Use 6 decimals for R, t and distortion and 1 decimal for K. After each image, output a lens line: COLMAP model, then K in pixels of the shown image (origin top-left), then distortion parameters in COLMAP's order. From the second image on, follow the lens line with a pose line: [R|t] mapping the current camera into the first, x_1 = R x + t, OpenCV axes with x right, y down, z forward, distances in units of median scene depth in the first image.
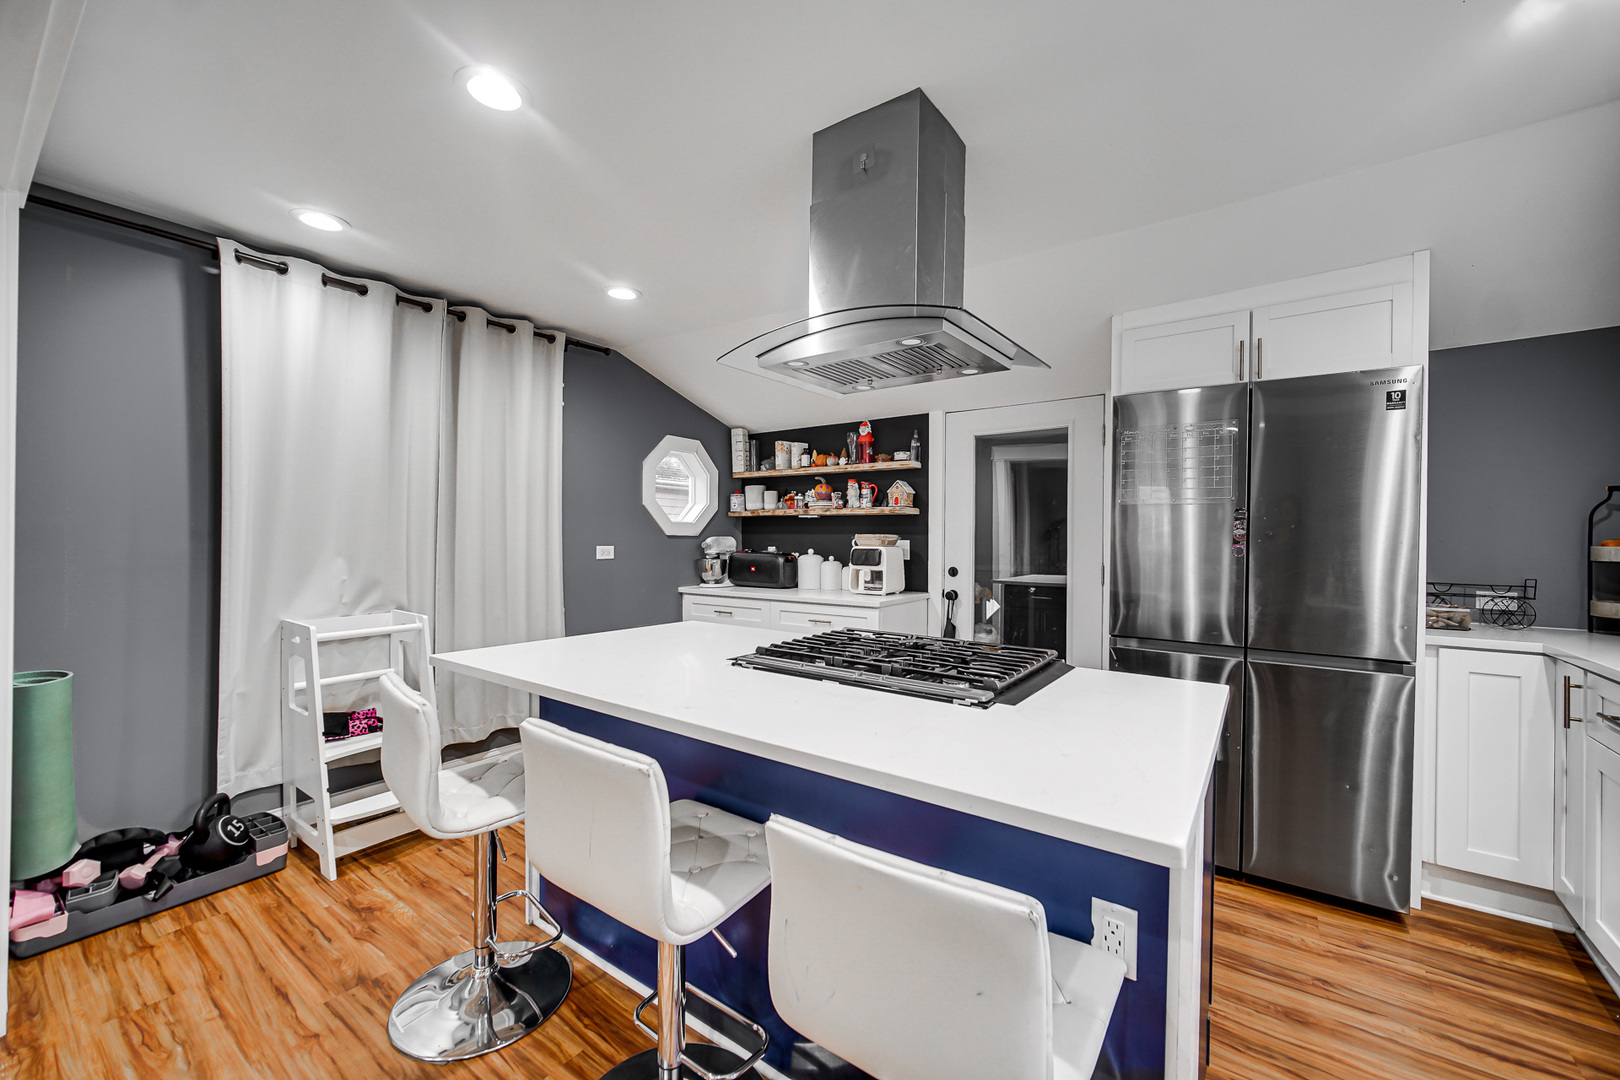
lens RADIAL K [[658.9, 0, 810.0], [0, 658.9, 540.0], [0, 0, 1]] dist [-0.000927, -0.000208]
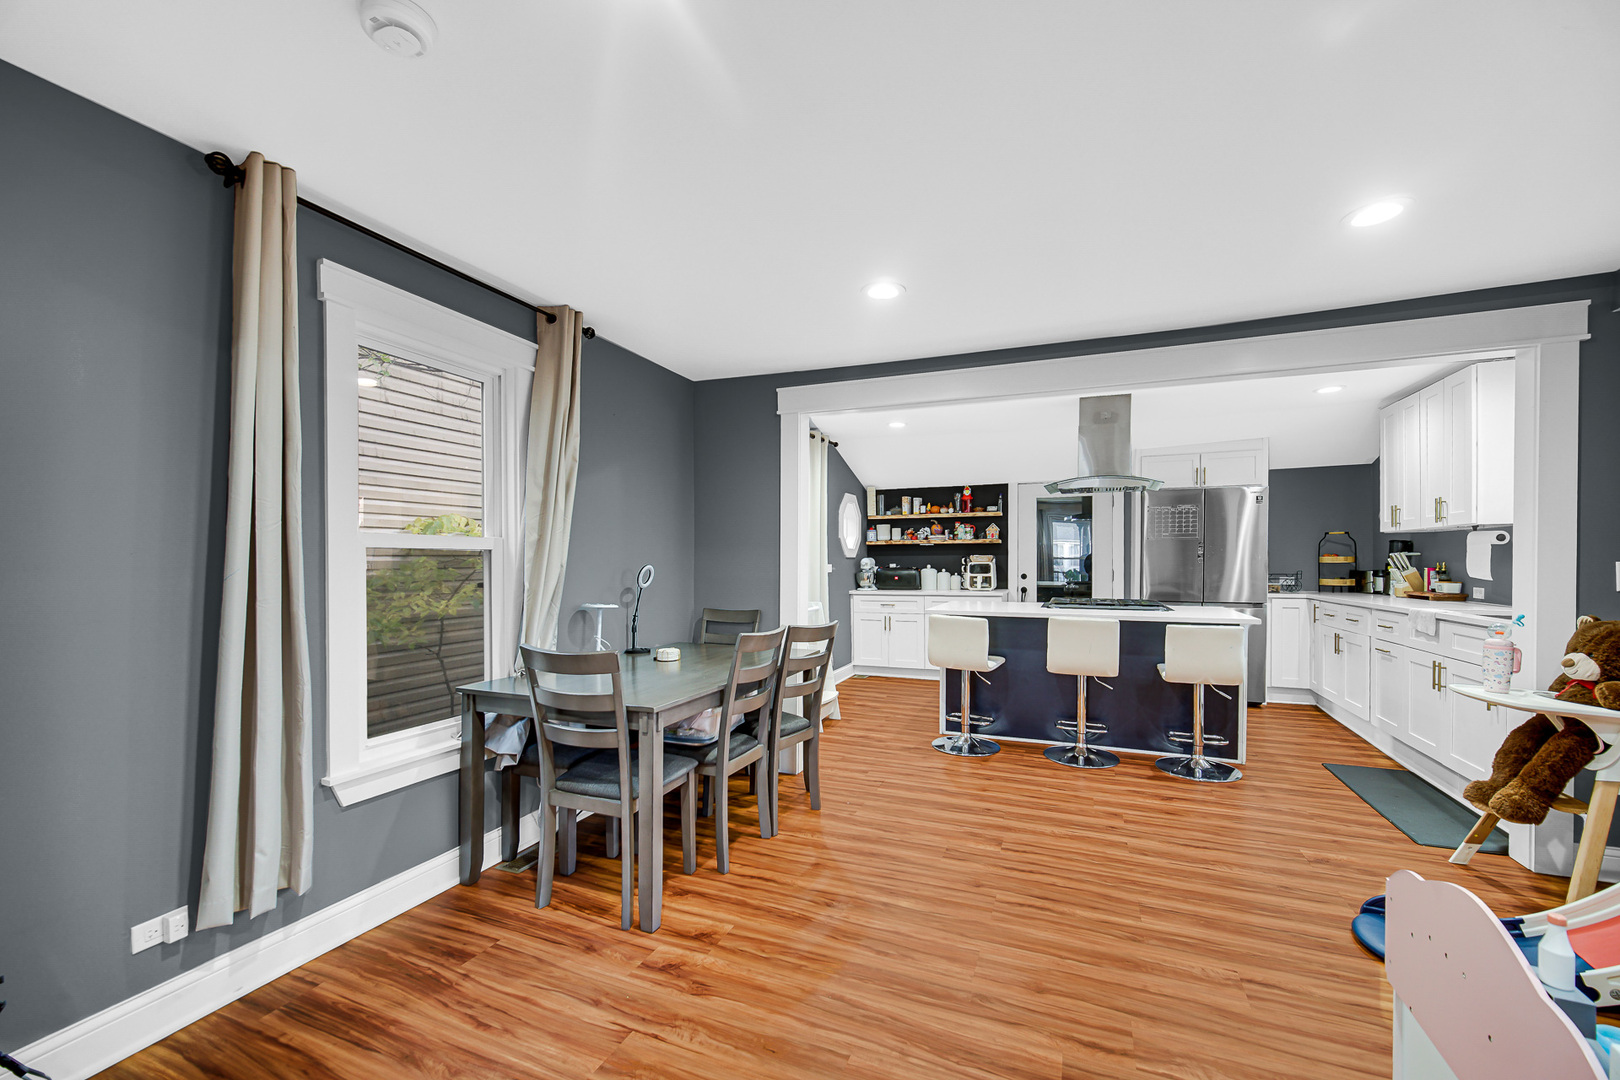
lens RADIAL K [[694.7, 0, 804.1], [0, 694.7, 569.7], [0, 0, 1]] dist [0.000485, 0.000005]
pose [[0.967965, -0.015012, 0.250637, -0.733828], [0.012571, 0.999857, 0.011339, 0.002155], [-0.250772, -0.007825, 0.968015, -0.569515]]
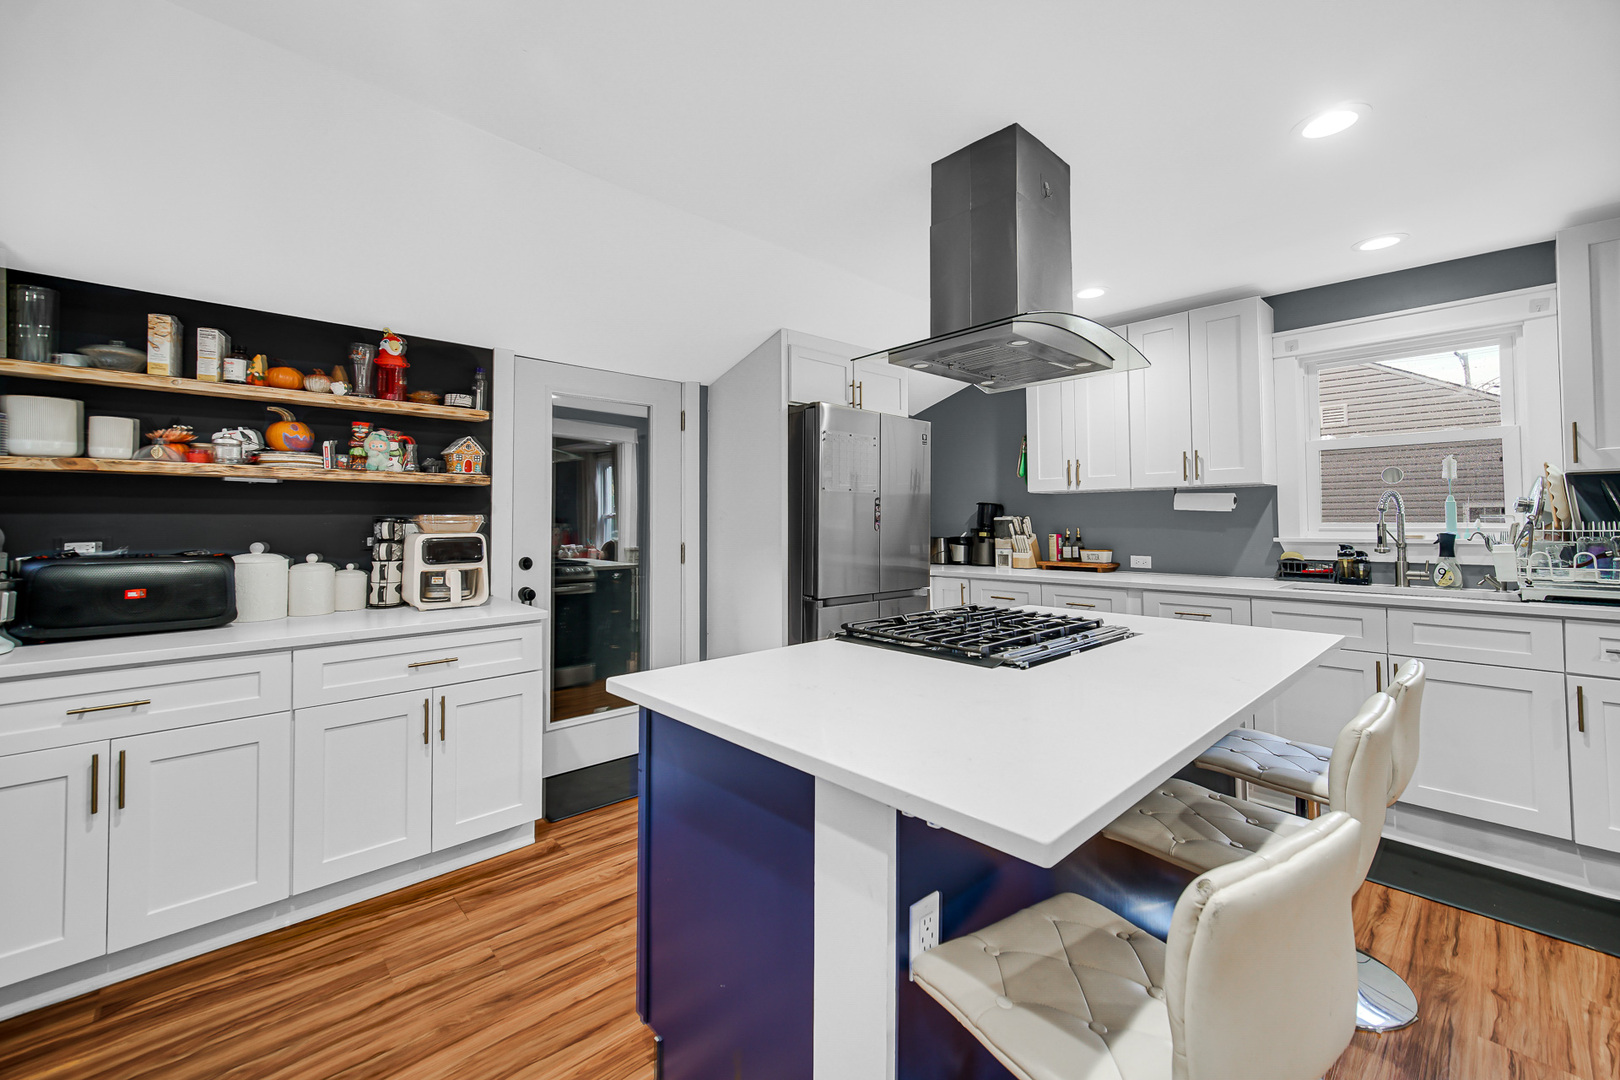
lens RADIAL K [[646.8, 0, 797.6], [0, 646.8, 506.2], [0, 0, 1]] dist [0.000281, 0.000047]
pose [[0.195764, 0.012643, 0.980570, -0.427920], [0.008150, 0.999861, -0.014519, -0.004725], [-0.980617, 0.010834, 0.195634, 0.497388]]
